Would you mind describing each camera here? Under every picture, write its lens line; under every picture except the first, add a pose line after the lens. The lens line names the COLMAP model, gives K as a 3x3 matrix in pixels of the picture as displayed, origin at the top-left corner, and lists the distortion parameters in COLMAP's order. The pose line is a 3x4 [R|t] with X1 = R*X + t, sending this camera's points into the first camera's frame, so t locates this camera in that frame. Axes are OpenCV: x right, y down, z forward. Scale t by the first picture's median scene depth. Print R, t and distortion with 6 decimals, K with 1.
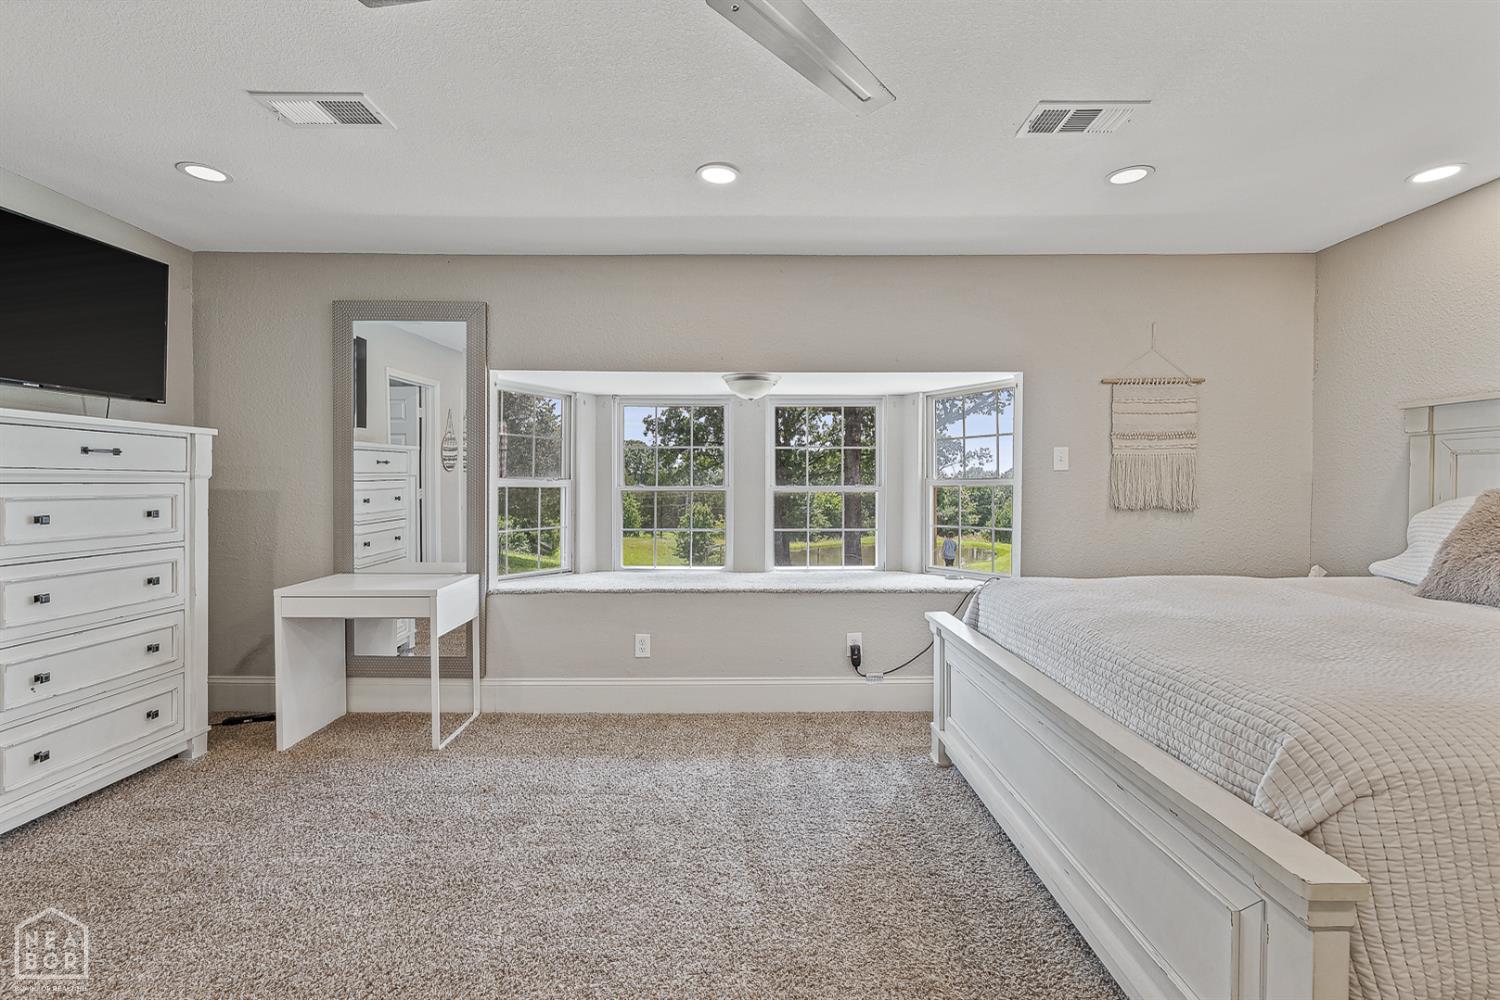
lens RADIAL K [[681.4, 0, 750.4], [0, 681.4, 494.6], [0, 0, 1]] dist [-0.010868, 0.003849]
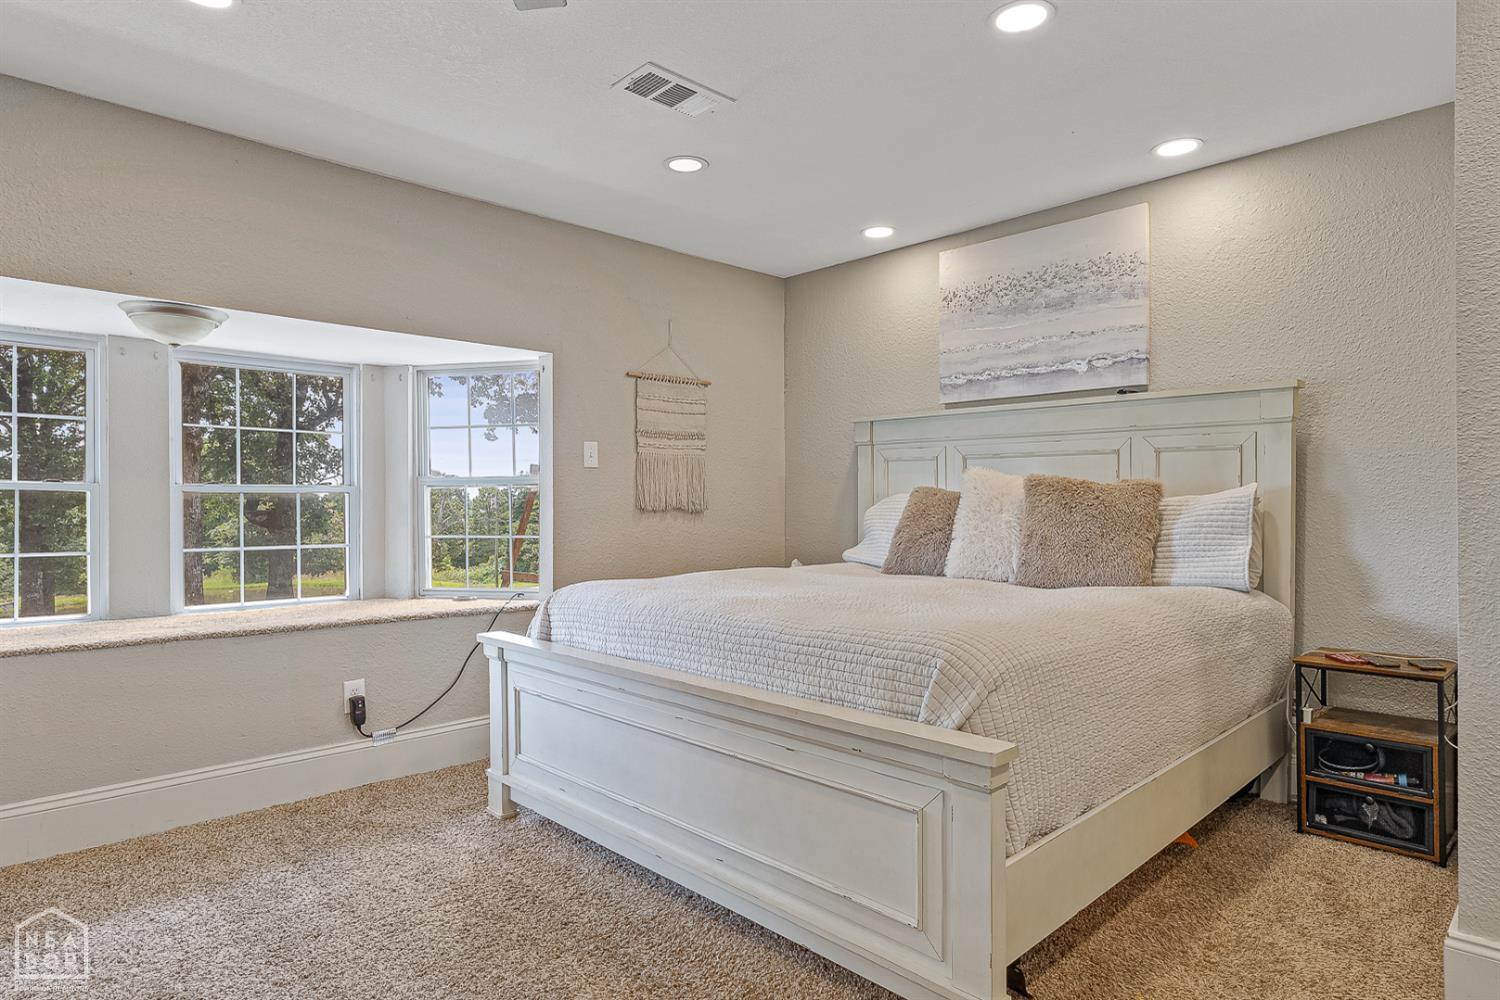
lens RADIAL K [[856.9, 0, 754.5], [0, 856.9, 508.5], [0, 0, 1]] dist [-0.007569, -0.000277]
pose [[0.717211, -0.002337, 0.696852, -0.178588], [0.010344, 0.999920, -0.007293, 0.028969], [-0.696779, 0.012439, 0.717178, 0.035814]]
